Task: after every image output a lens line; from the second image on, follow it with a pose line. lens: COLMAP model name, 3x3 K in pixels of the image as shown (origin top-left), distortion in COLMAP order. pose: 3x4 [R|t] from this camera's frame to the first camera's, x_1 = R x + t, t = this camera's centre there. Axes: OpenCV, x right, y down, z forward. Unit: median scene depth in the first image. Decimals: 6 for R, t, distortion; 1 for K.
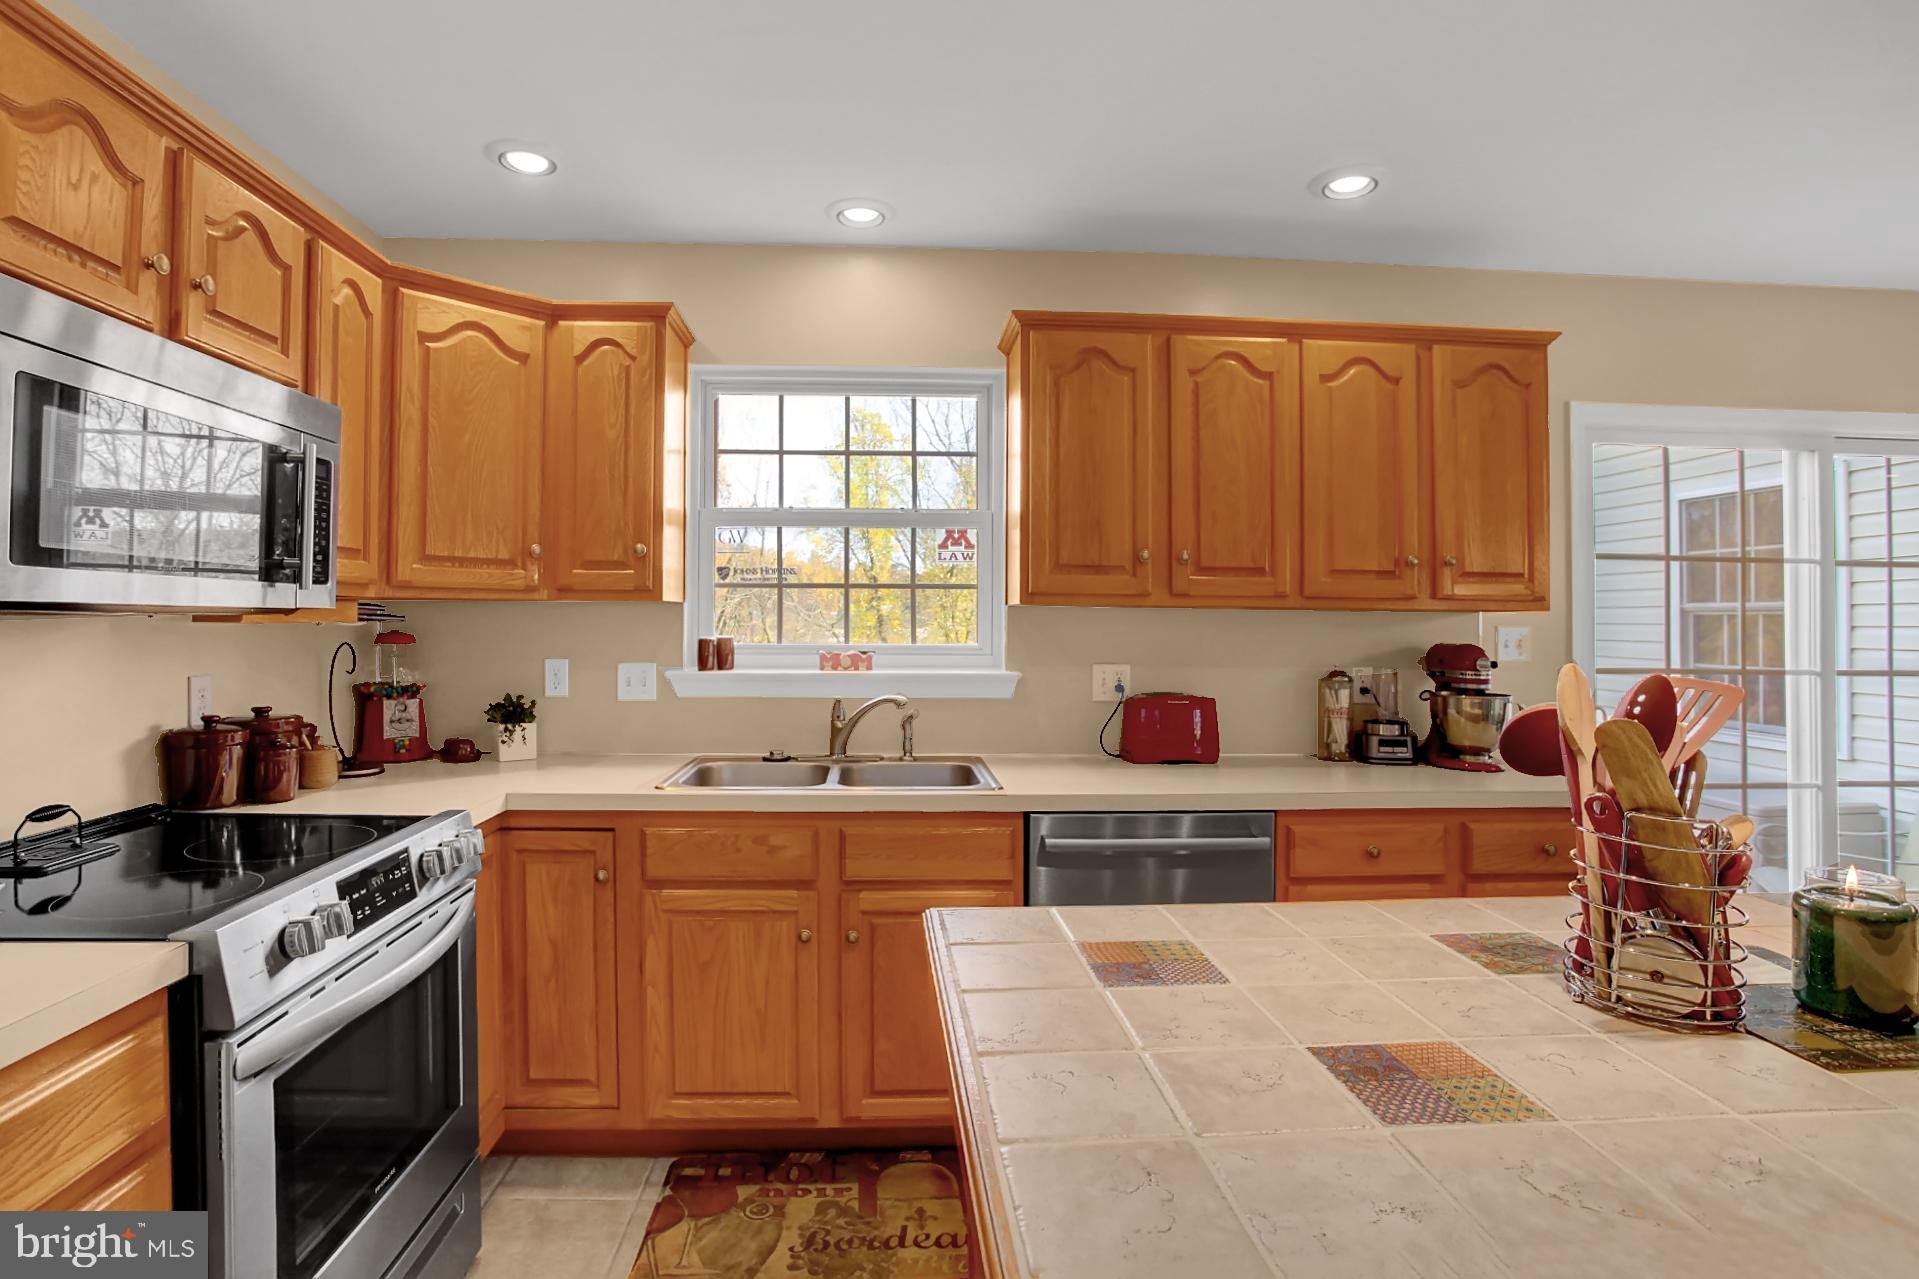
lens RADIAL K [[980.5, 0, 941.6], [0, 980.5, 631.1], [0, 0, 1]] dist [-0.074323, 0.040735]
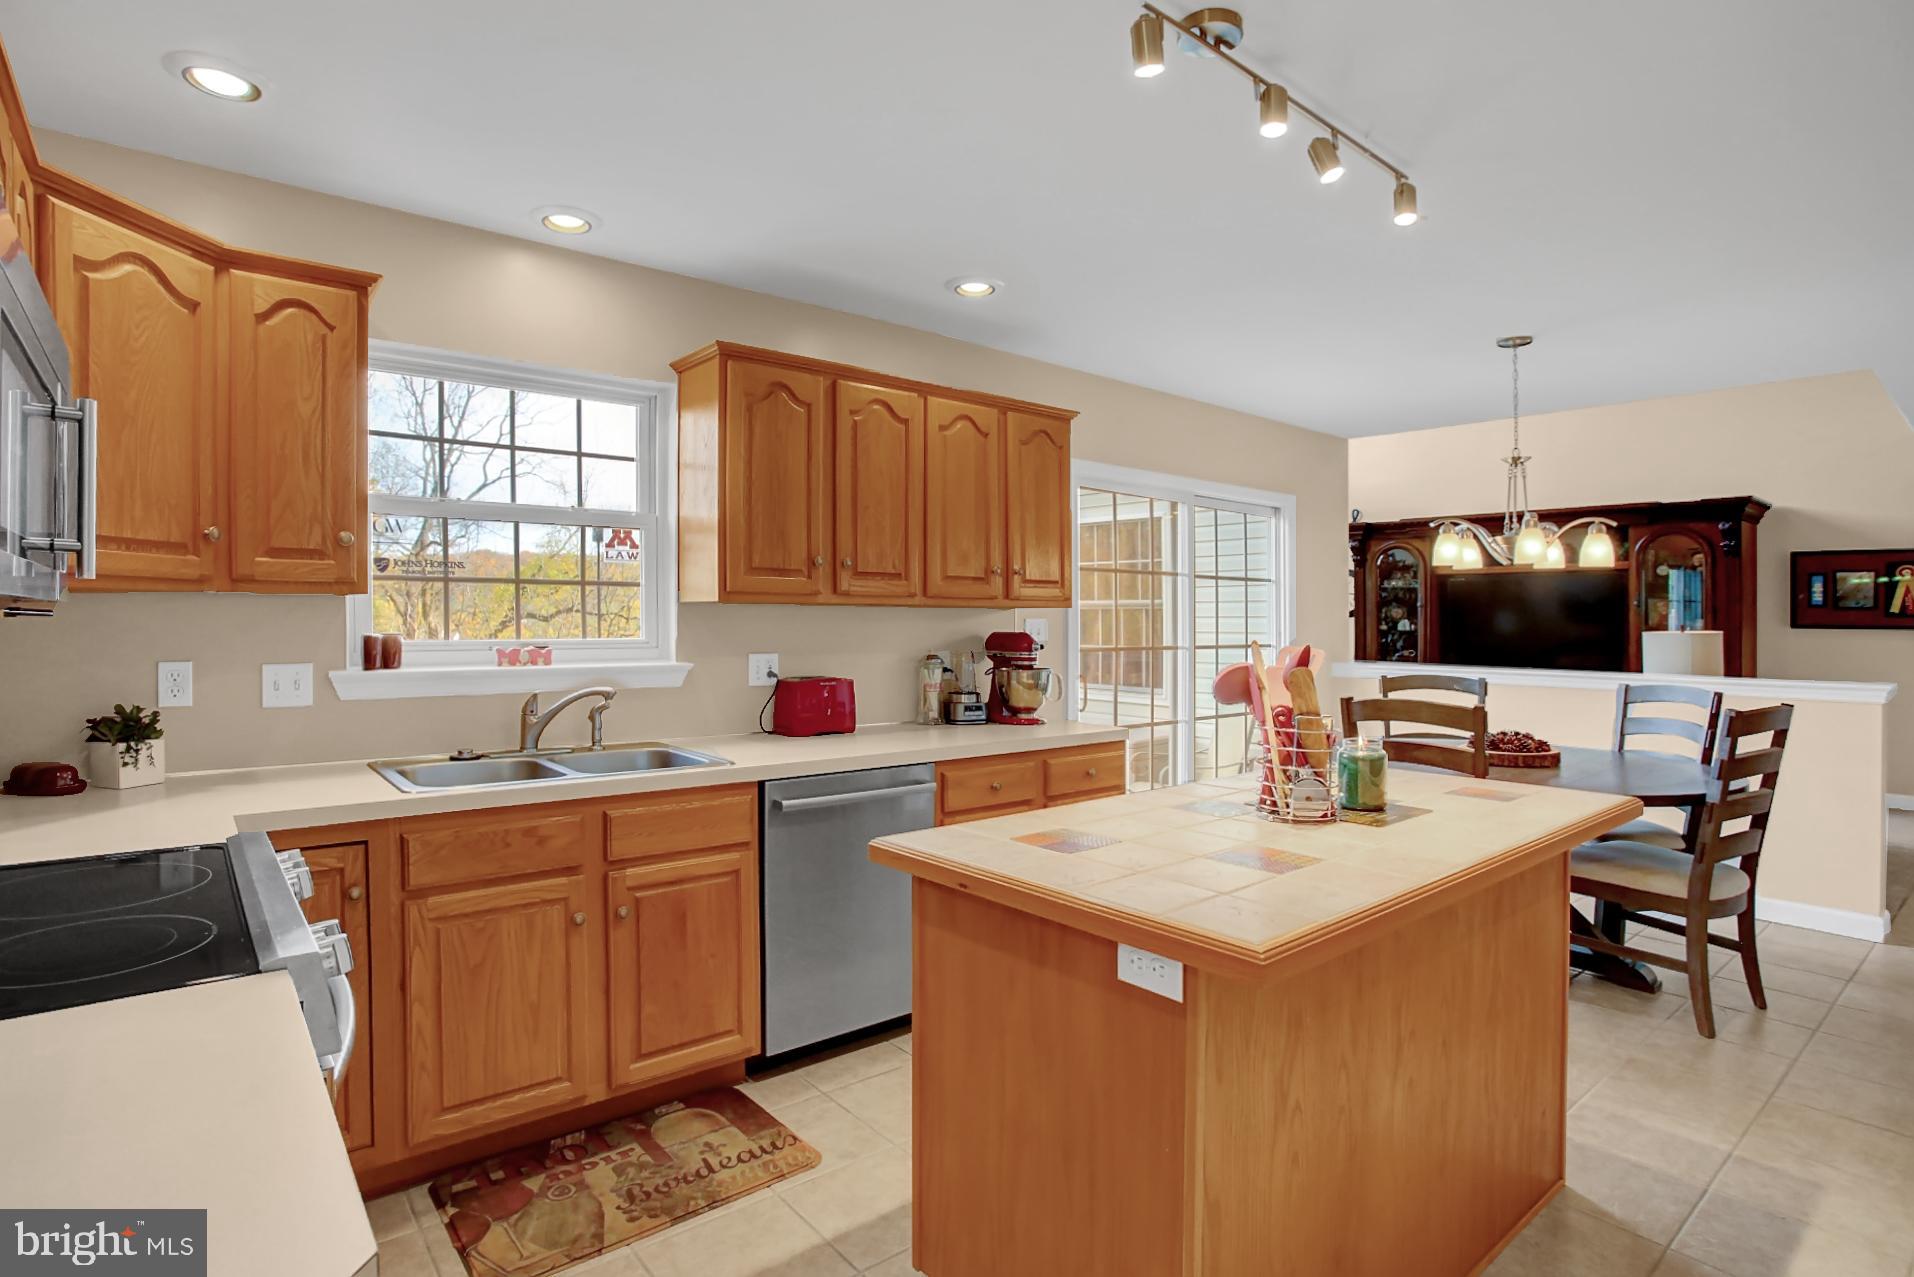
lens RADIAL K [[953.4, 0, 959.0], [0, 953.4, 619.7], [0, 0, 1]] dist [-0.079291, 0.042675]
pose [[0.809478, -0.003751, 0.587139, -0.336752], [0.008769, 0.999945, -0.005701, 0.002650], [-0.587085, 0.009764, 0.809466, -0.042551]]
